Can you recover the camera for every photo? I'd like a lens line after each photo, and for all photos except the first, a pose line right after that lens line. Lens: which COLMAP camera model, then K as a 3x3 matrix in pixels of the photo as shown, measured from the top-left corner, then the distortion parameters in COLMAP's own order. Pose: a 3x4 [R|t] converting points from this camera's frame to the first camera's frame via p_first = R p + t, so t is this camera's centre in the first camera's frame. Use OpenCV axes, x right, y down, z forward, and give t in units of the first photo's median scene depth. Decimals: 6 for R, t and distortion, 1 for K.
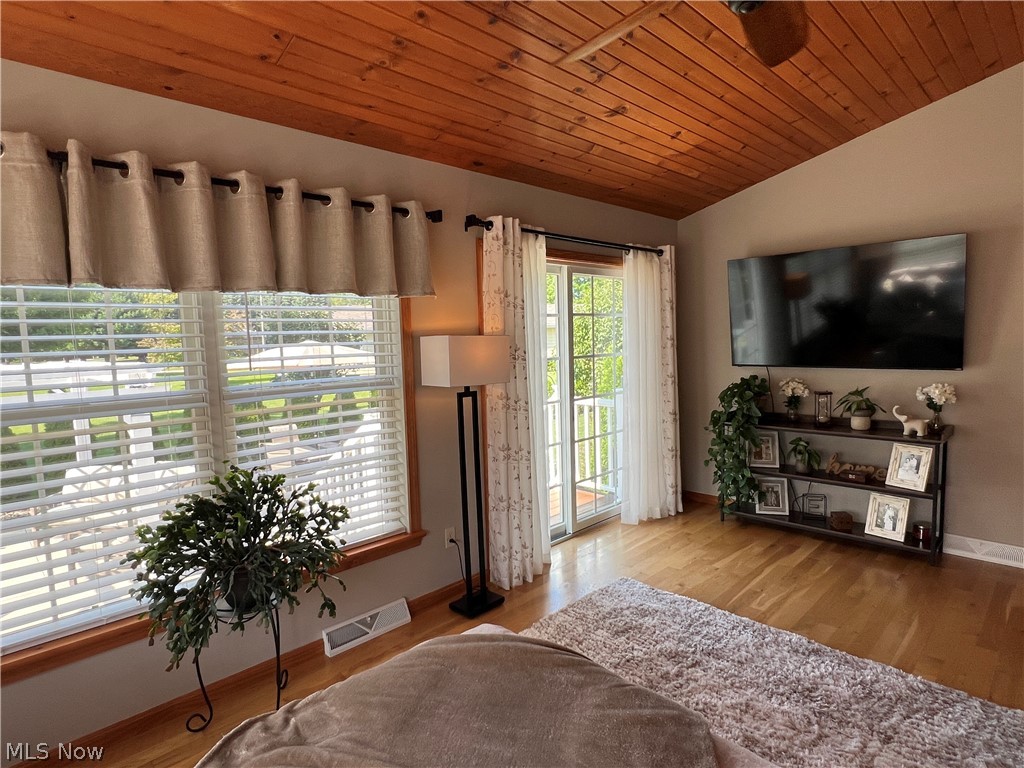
lens RADIAL K [[566.9, 0, 506.6], [0, 566.9, 384.3], [0, 0, 1]] dist [0.002664, 0.000916]
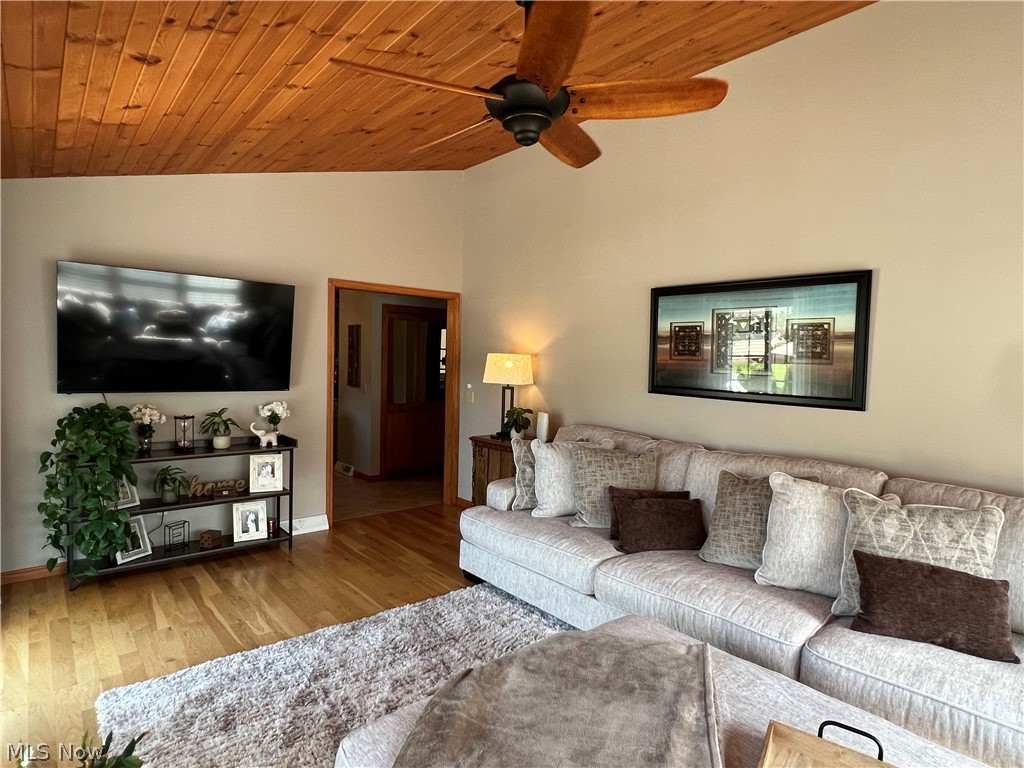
lens RADIAL K [[566.9, 0, 506.6], [0, 566.9, 380.8], [0, 0, 1]] dist [0.002664, 0.000916]
pose [[0.078857, -0.006332, 0.996866, -0.420701], [0.053621, 0.998559, 0.002101, -0.022270], [-0.995443, 0.053288, 0.079083, 0.386412]]
